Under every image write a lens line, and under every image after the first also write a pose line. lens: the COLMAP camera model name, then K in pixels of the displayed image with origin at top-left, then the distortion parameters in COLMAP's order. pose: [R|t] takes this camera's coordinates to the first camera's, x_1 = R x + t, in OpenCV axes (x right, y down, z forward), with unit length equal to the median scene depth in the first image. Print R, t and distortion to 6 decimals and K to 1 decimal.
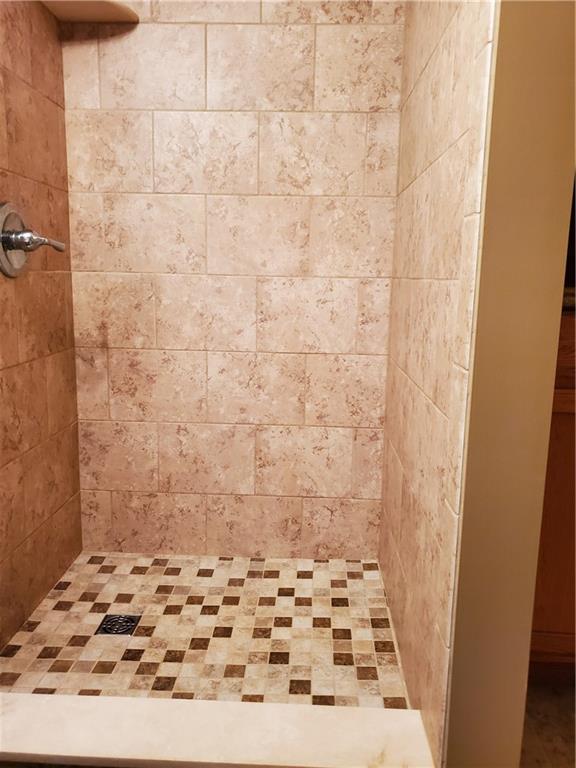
lens RADIAL K [[598.8, 0, 295.4], [0, 598.8, 375.6], [0, 0, 1]] dist [0.032882, -0.034487]
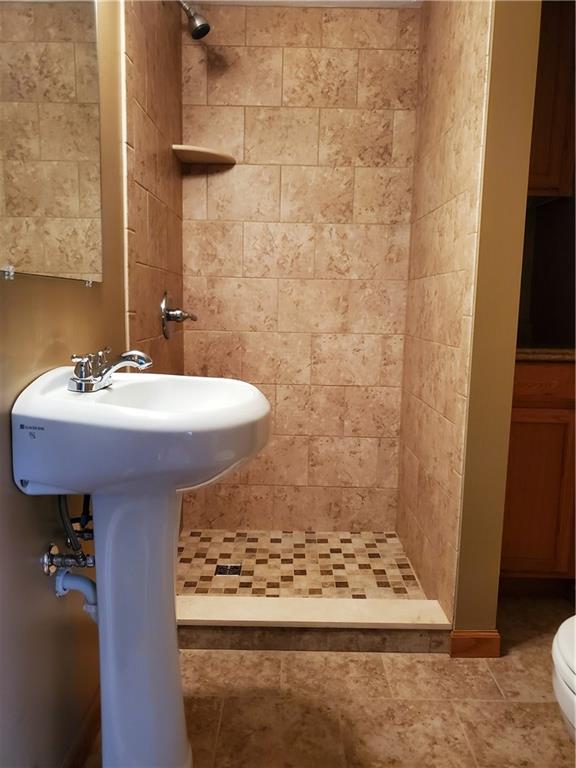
lens RADIAL K [[607.5, 0, 288.0], [0, 607.5, 384.0], [0, 0, 1]] dist [0.112093, -0.183388]
pose [[0.999231, -0.003777, 0.039018, -0.185678], [0.004995, 0.999502, -0.031168, 0.003335], [-0.038881, 0.031339, 0.998752, -0.481466]]
